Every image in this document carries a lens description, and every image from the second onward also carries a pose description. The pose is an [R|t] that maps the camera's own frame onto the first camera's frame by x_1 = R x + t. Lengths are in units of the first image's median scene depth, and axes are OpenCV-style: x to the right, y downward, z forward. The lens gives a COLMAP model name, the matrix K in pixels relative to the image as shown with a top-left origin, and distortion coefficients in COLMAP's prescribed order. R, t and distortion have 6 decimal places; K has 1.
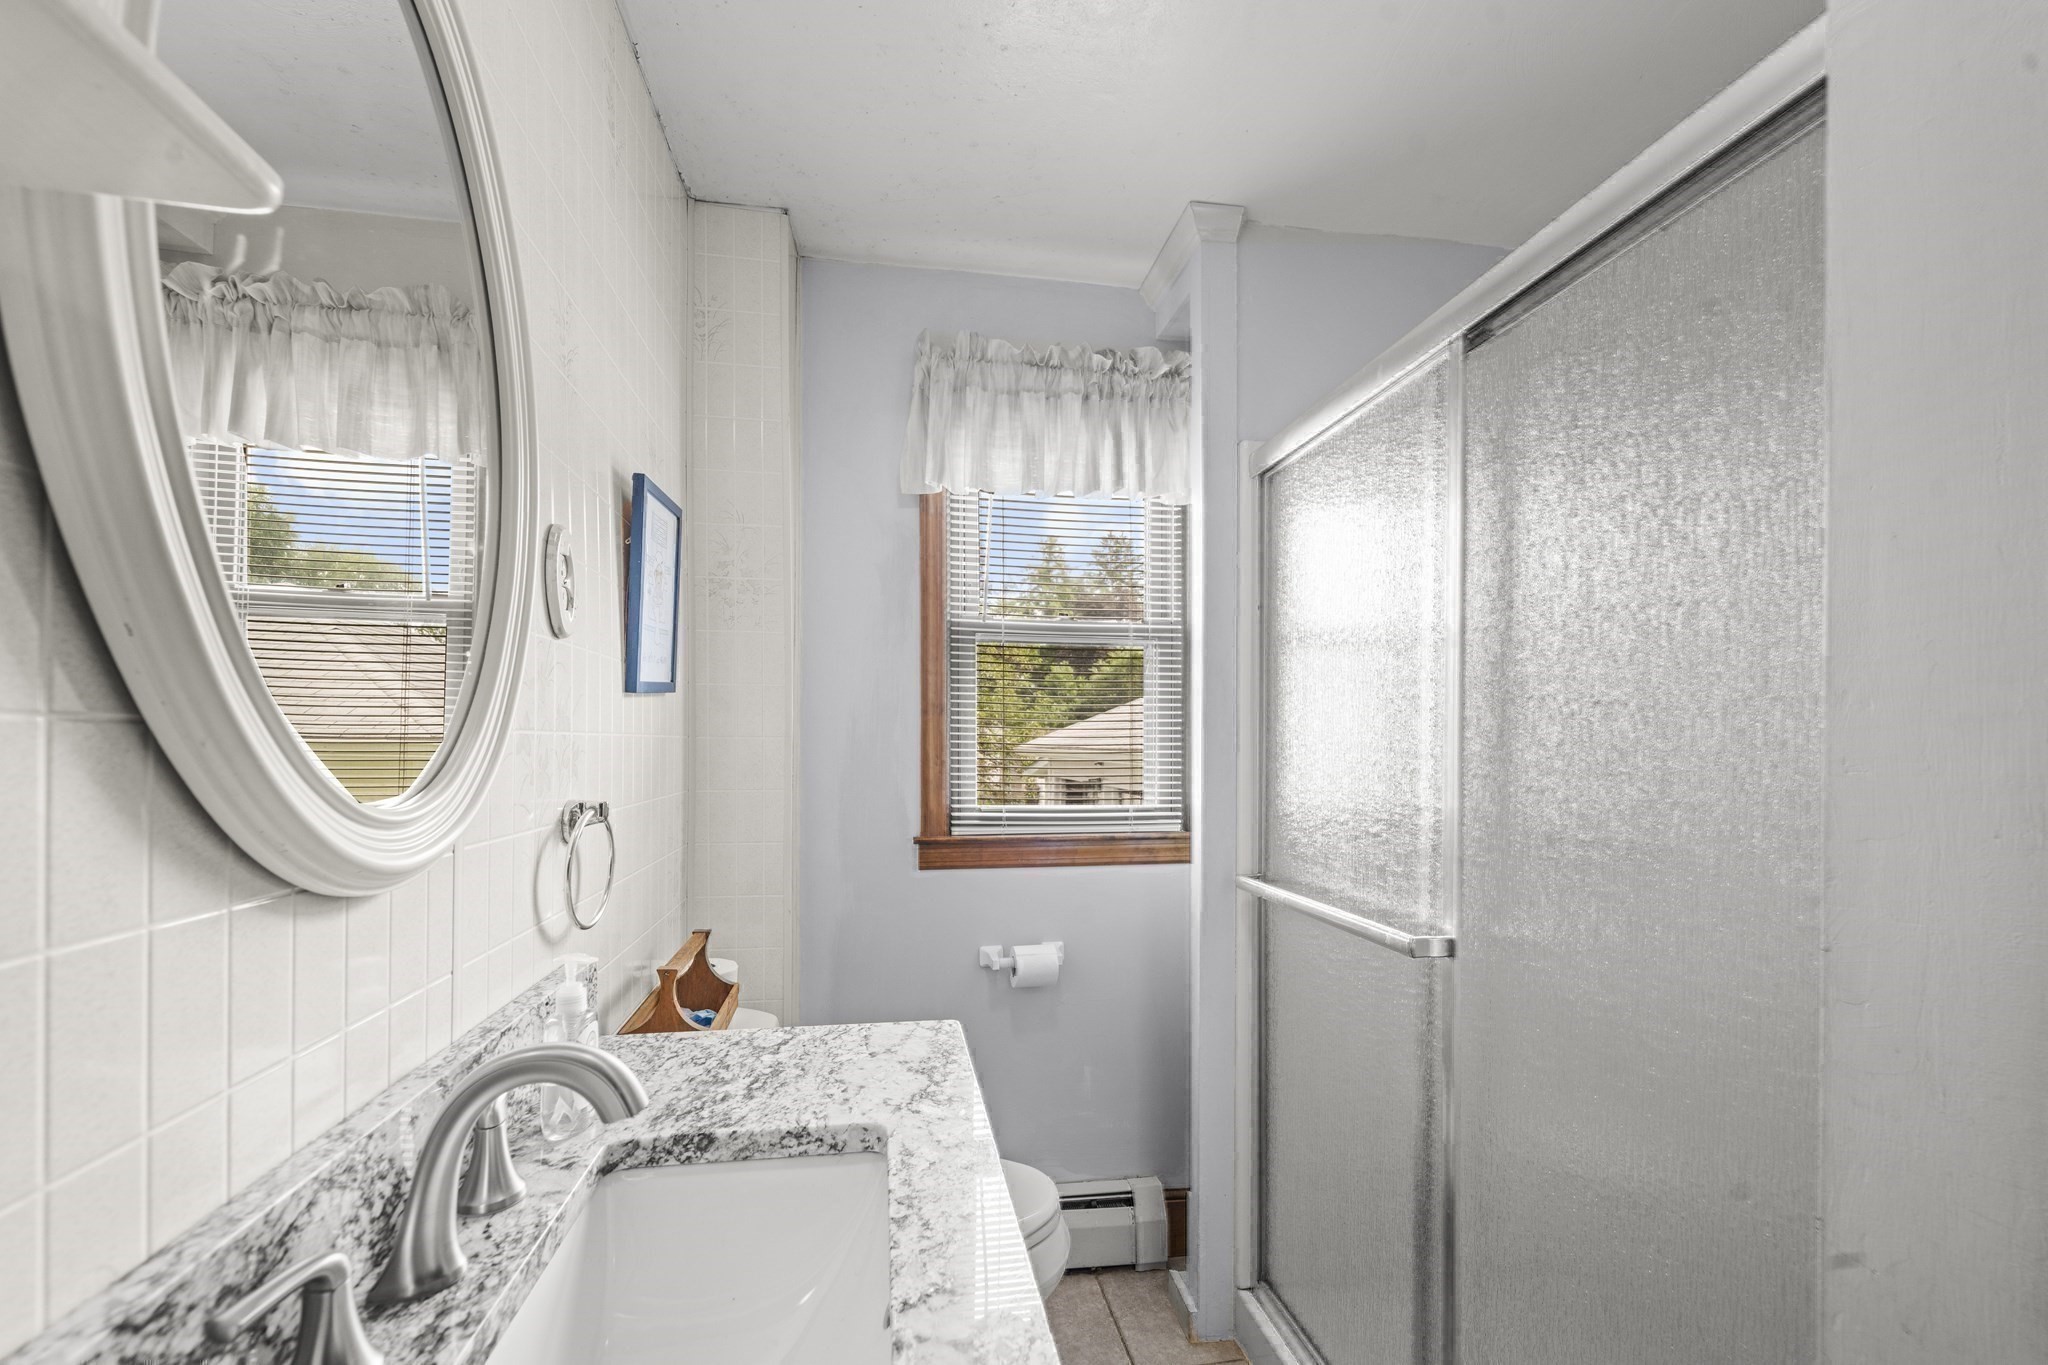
lens RADIAL K [[816.3, 0, 1027.7], [0, 816.3, 676.9], [0, 0, 1]] dist [-0.000679, 0.000391]
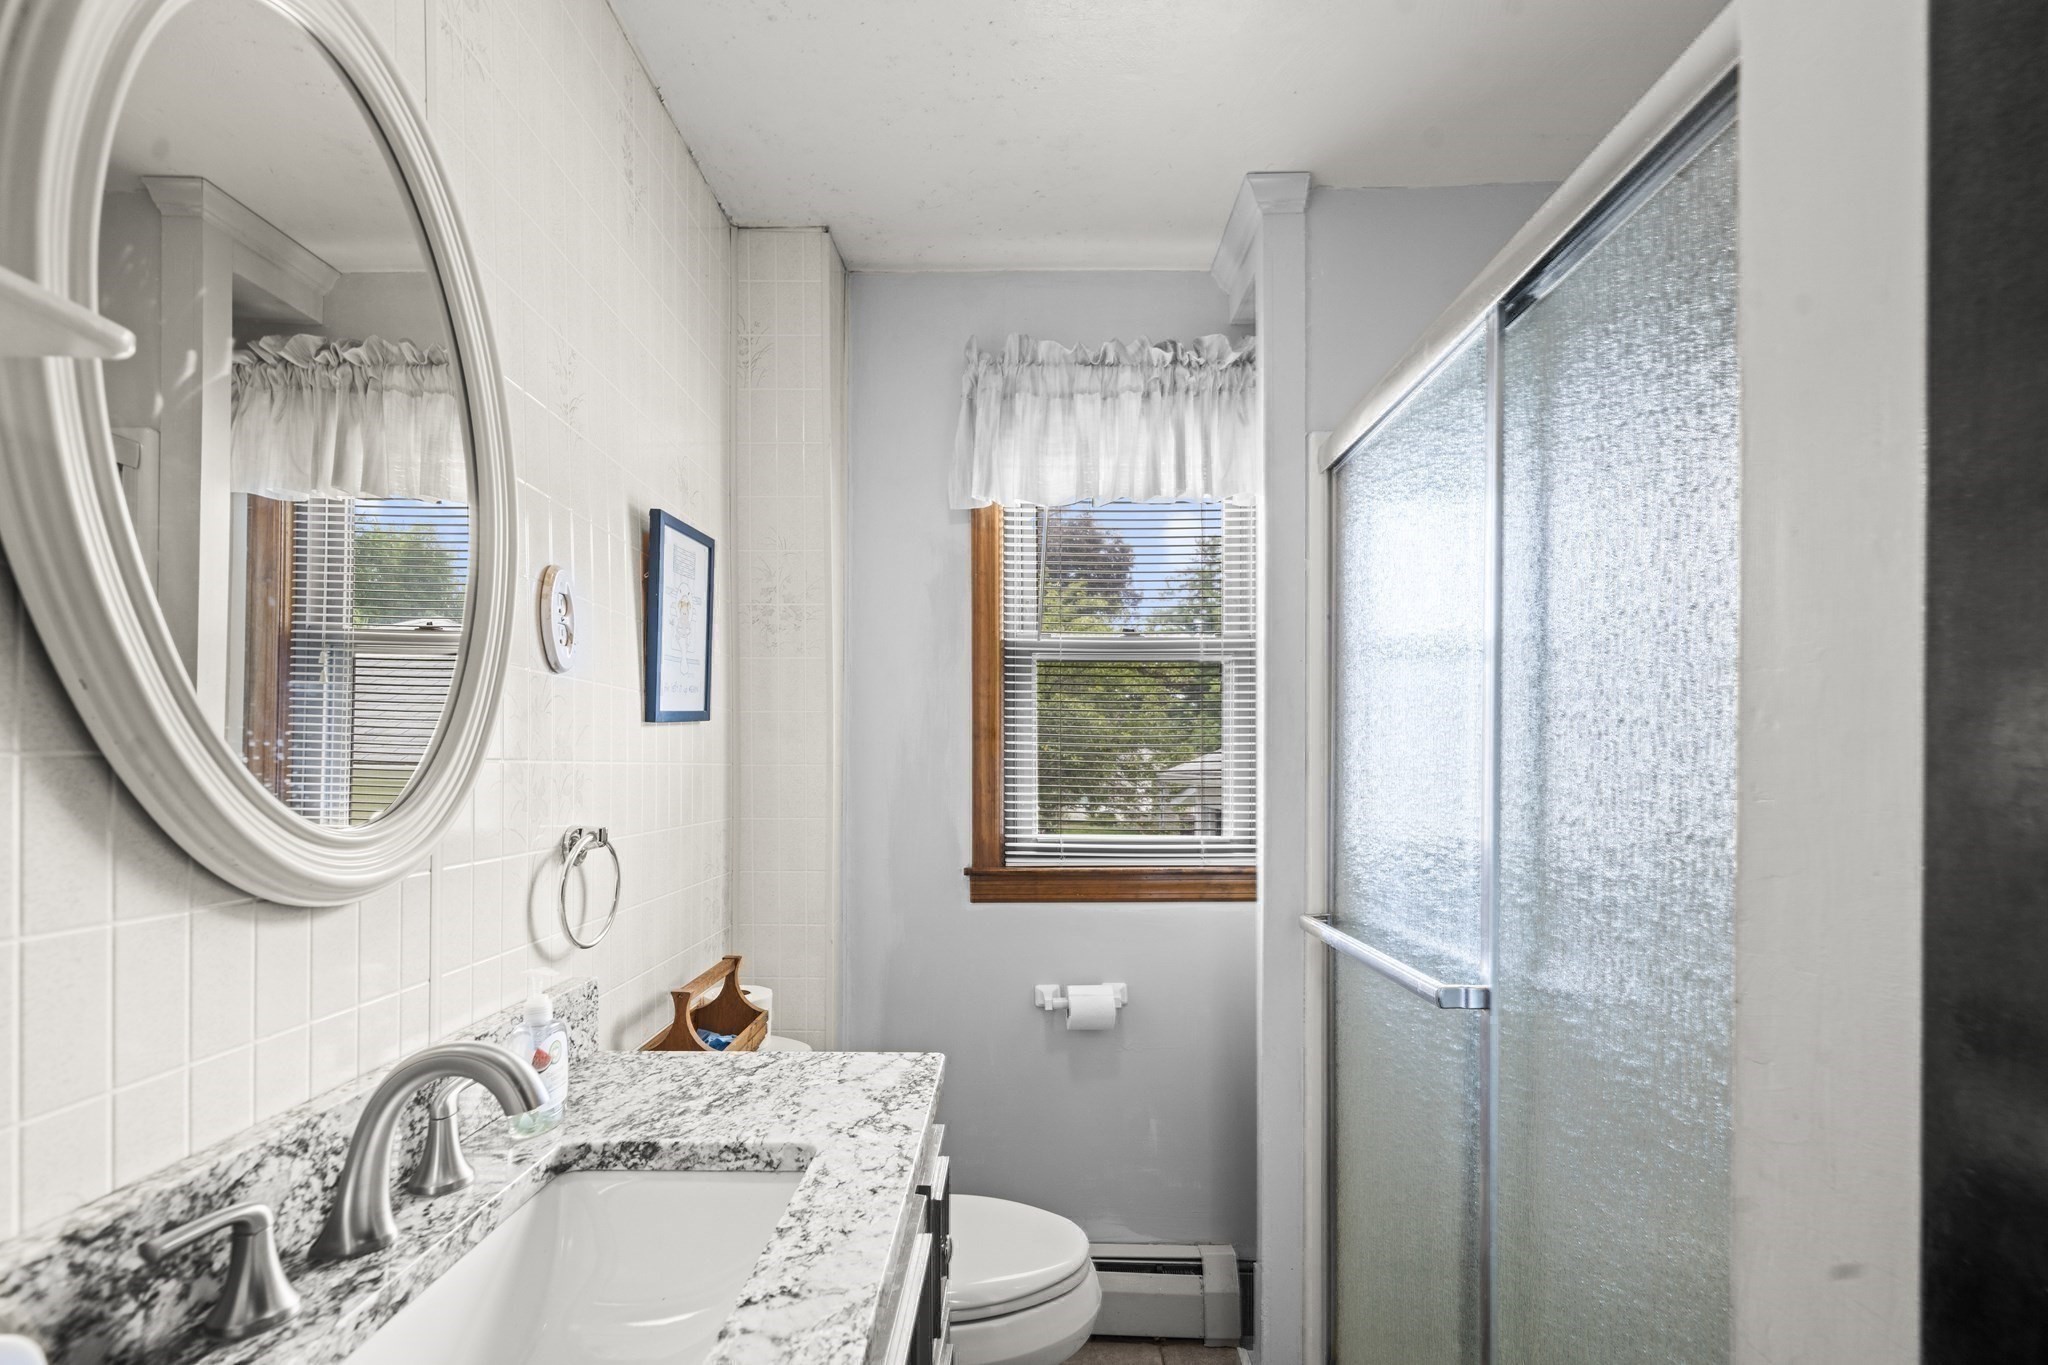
lens RADIAL K [[891.9, 0, 1019.3], [0, 891.9, 693.4], [0, 0, 1]] dist [0.001537, 0.000719]
pose [[0.986378, -0.018148, -0.163493, 0.151494], [0.017573, 0.999833, -0.004967, -0.003249], [0.163556, 0.002026, 0.986532, -0.033098]]
